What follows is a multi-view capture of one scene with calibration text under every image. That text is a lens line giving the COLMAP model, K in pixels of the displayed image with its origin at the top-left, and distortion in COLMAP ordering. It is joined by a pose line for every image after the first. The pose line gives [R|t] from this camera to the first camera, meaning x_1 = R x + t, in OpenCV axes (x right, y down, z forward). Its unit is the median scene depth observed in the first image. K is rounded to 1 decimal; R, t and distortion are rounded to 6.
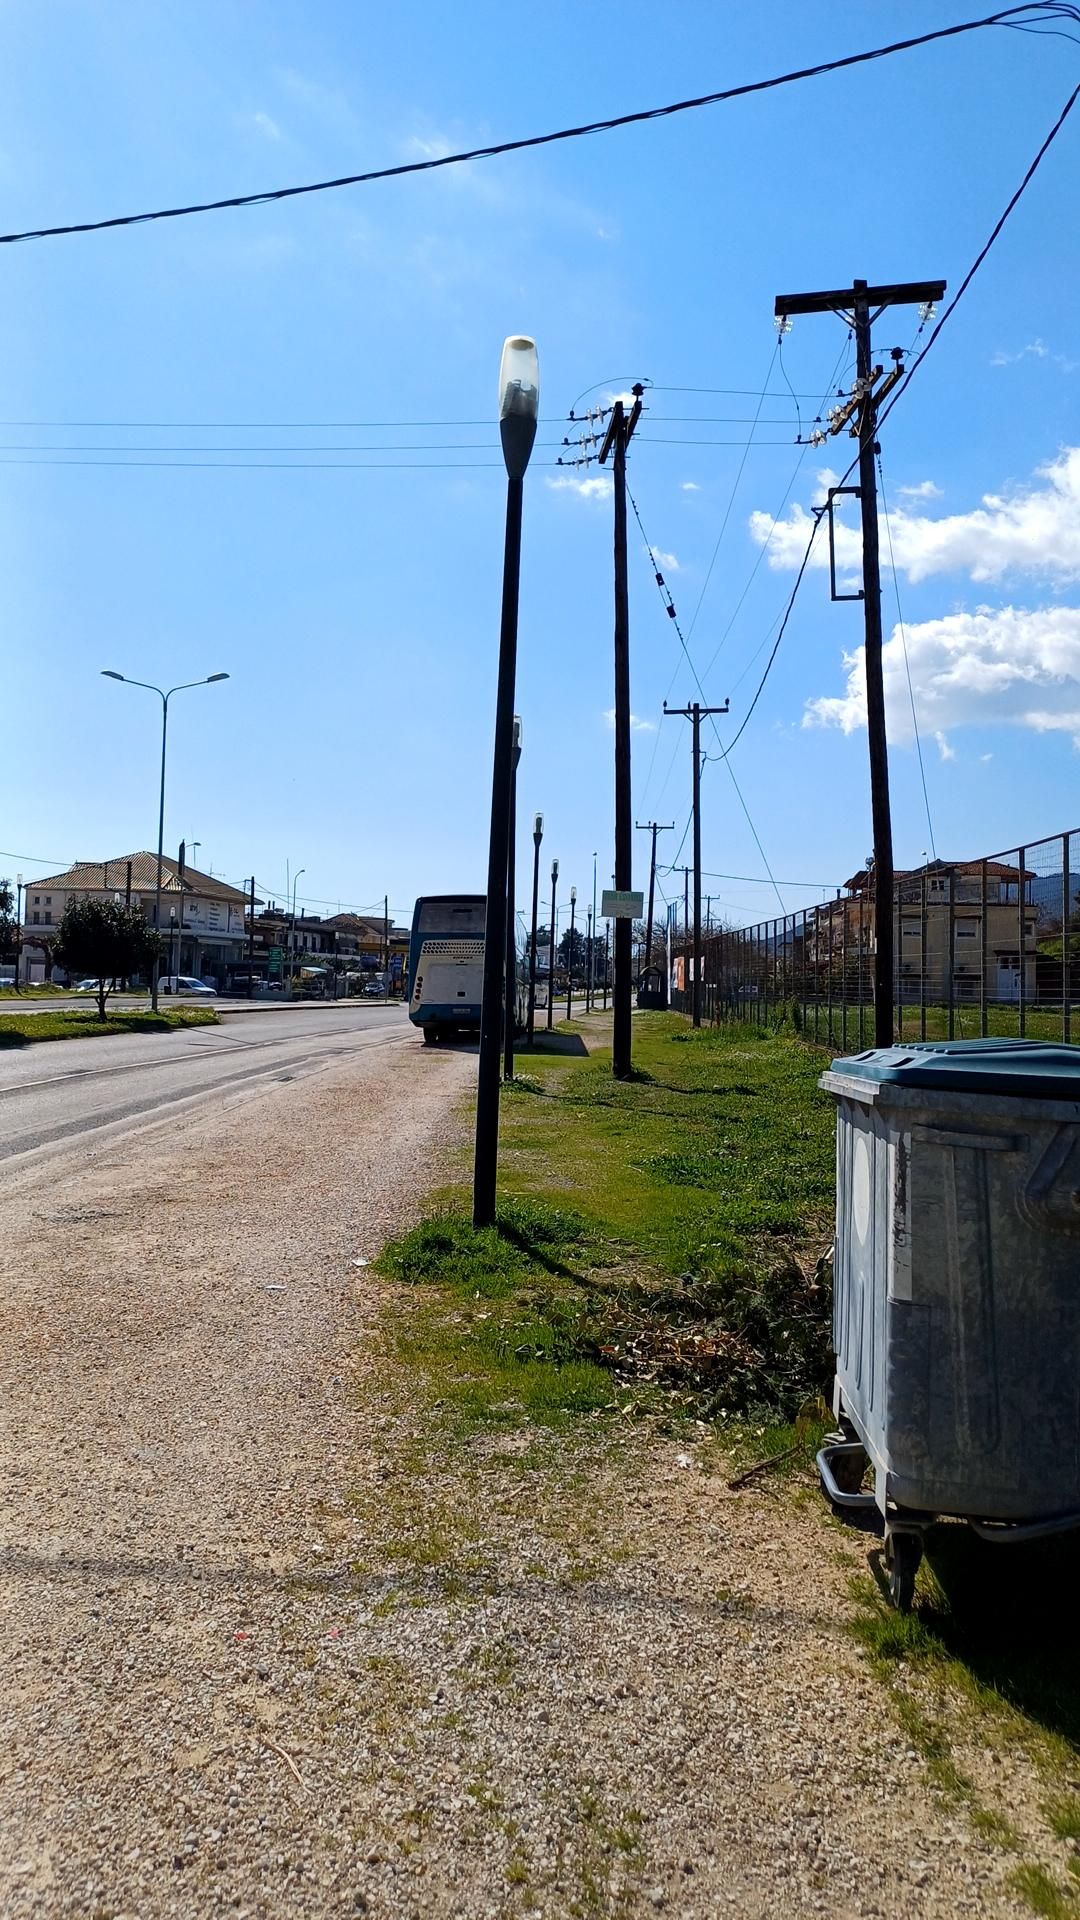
lens RADIAL K [[1647.6, 0, 540.0], [0, 1647.6, 960.0], [0, 0, 1]] dist [-0.554703, -0.000303]
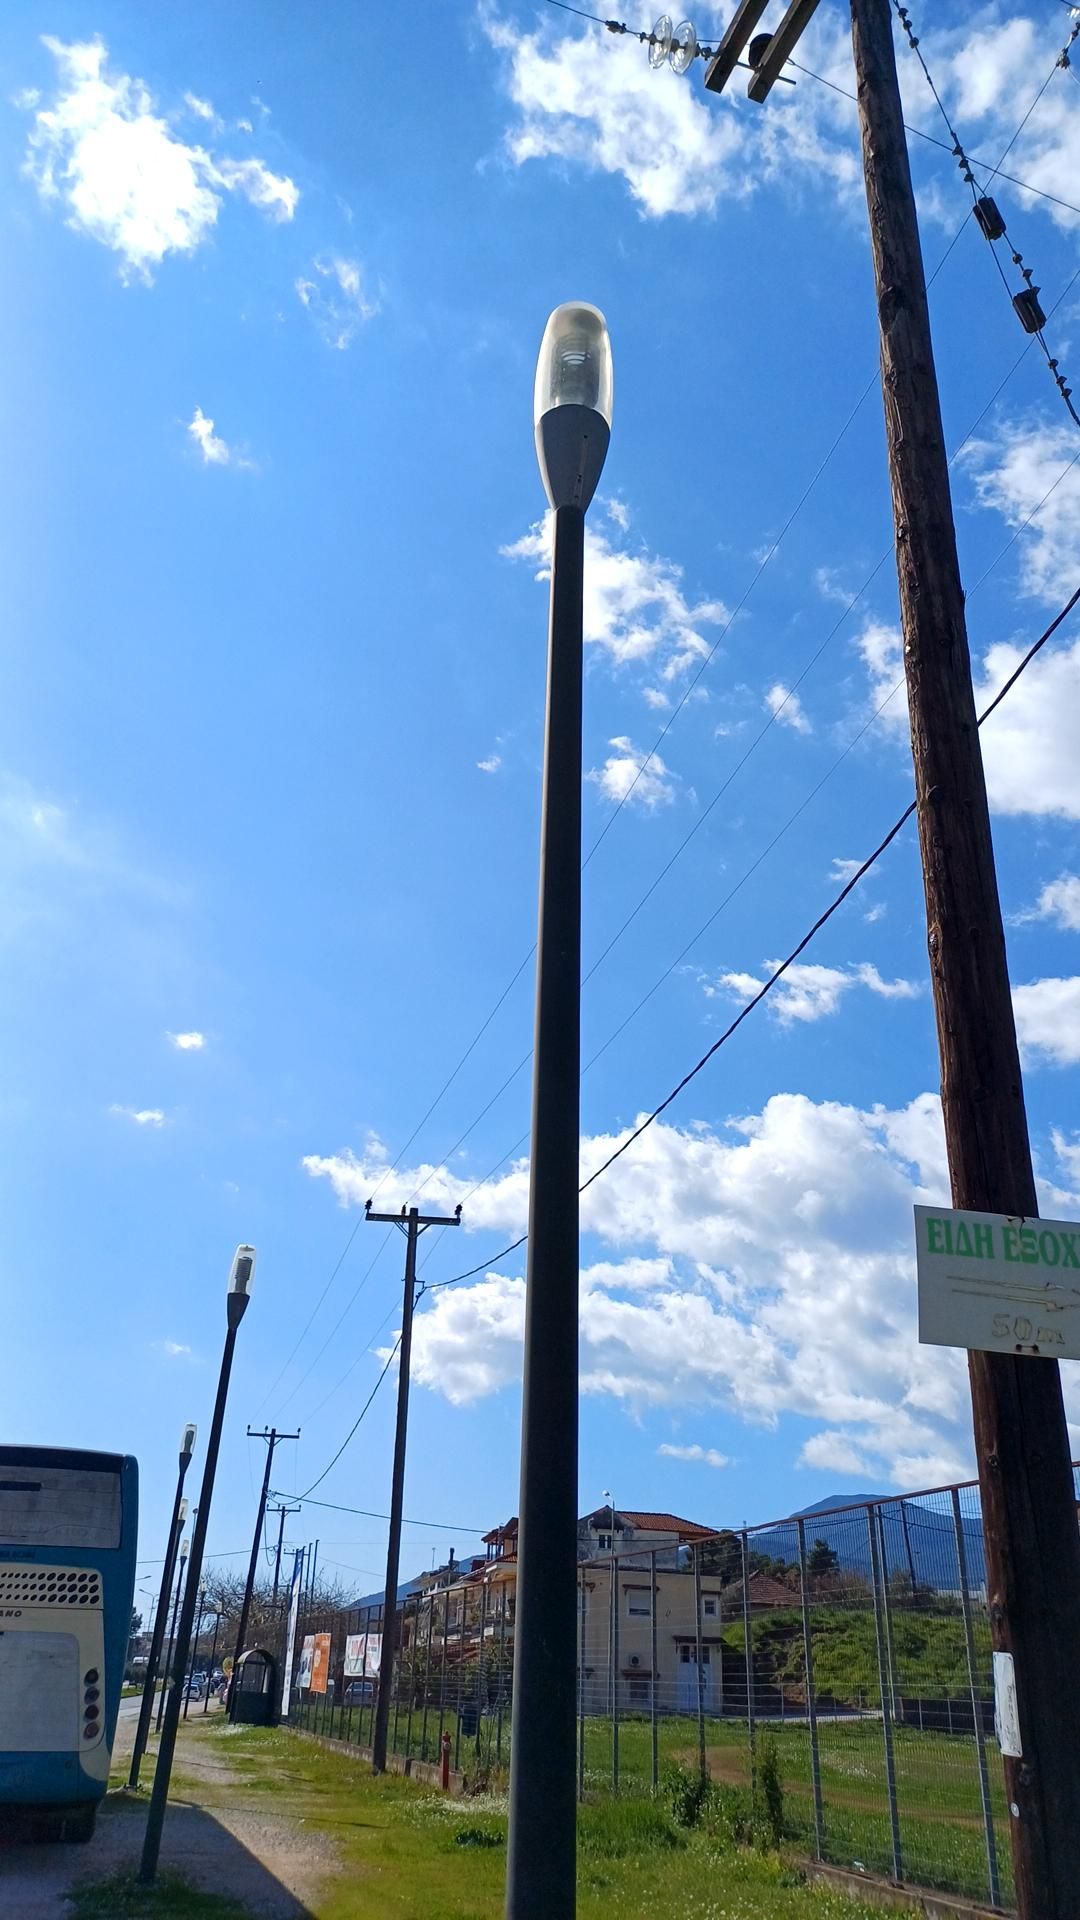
lens RADIAL K [[1407.4, 0, 539.6], [0, 1407.4, 913.1], [0, 0, 1]] dist [0.023581, -0.003168]
pose [[0.951464, 0.158519, 0.263795, -0.017897], [-0.019637, 0.886669, -0.461987, 0.002002], [-0.307133, 0.434384, 0.846747, 0.272007]]
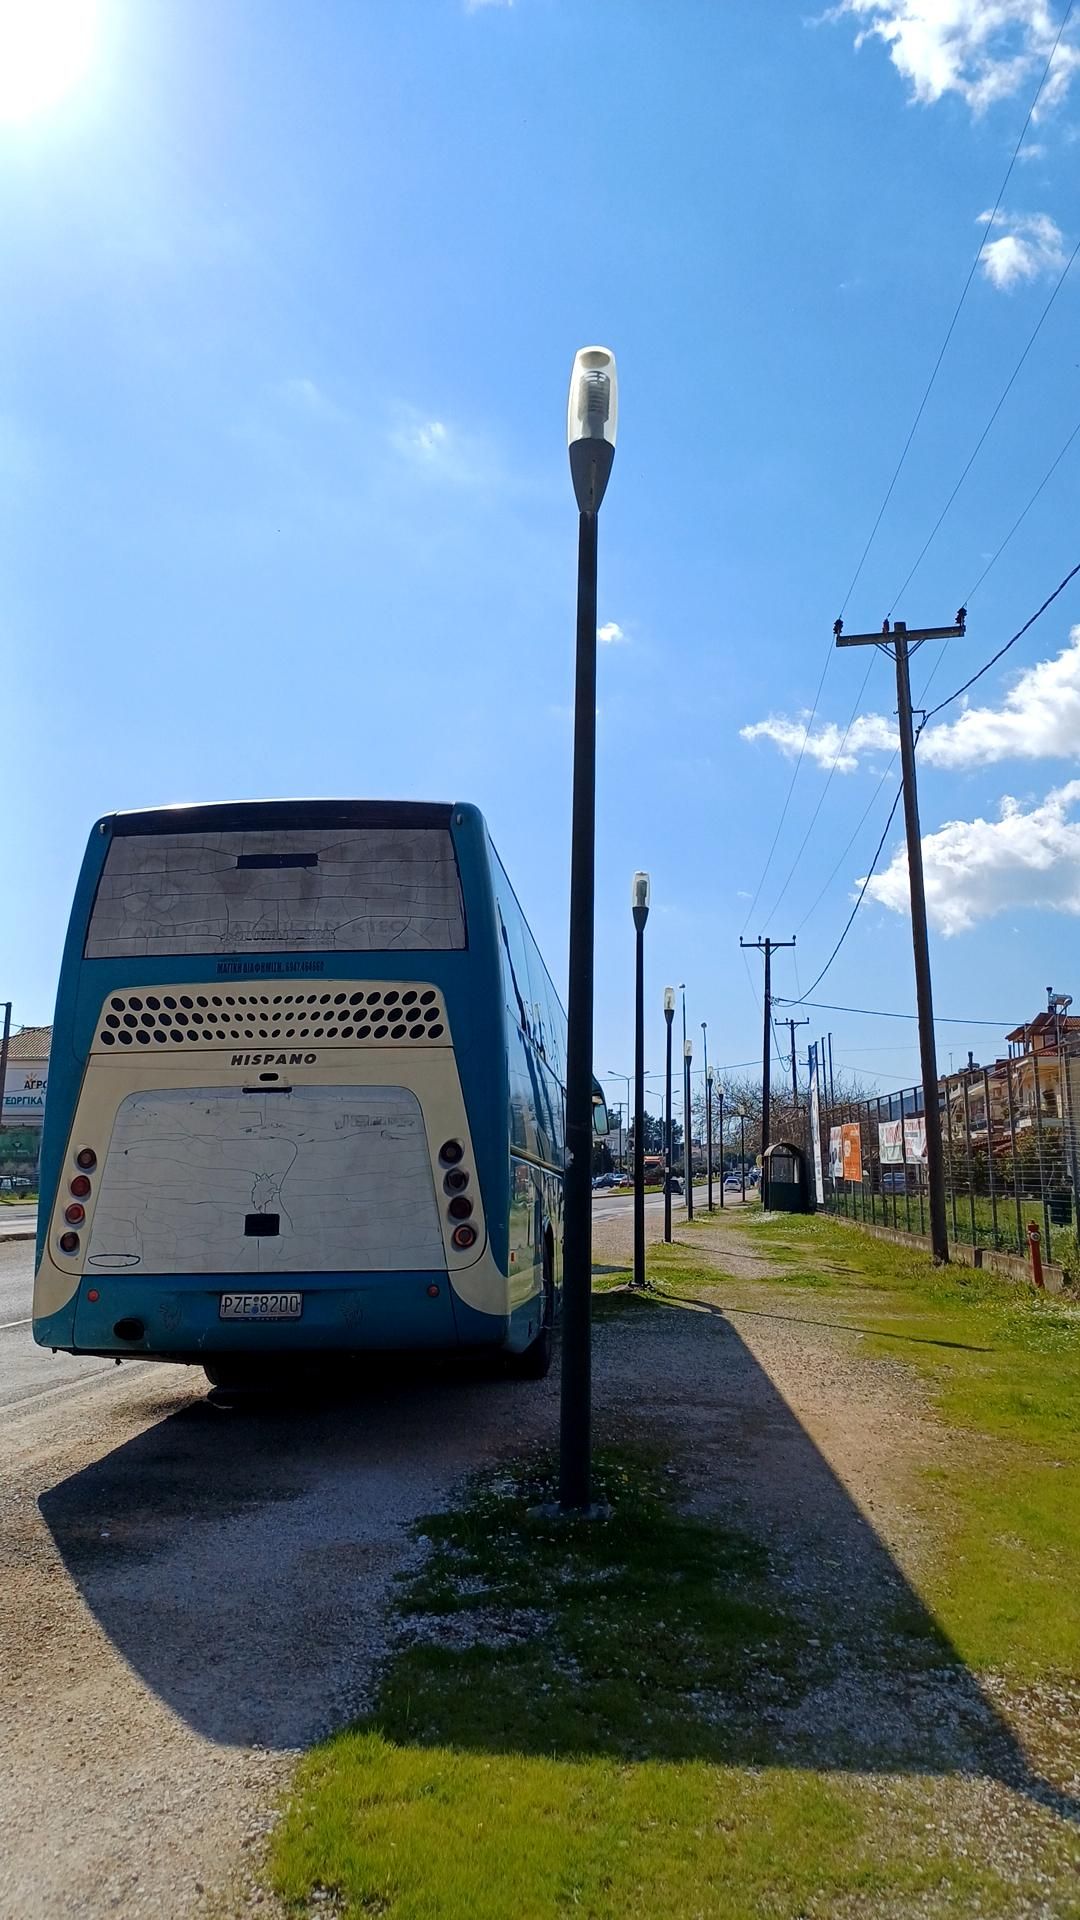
lens RADIAL K [[1304.1, 0, 544.5], [0, 1304.1, 933.9], [0, 0, 1]] dist [0.066346, -0.000208]
pose [[0.998737, -0.022908, -0.044724, -0.000493], [0.015174, 0.985979, -0.166176, 0.005503], [0.047904, 0.165287, 0.985081, 0.374673]]
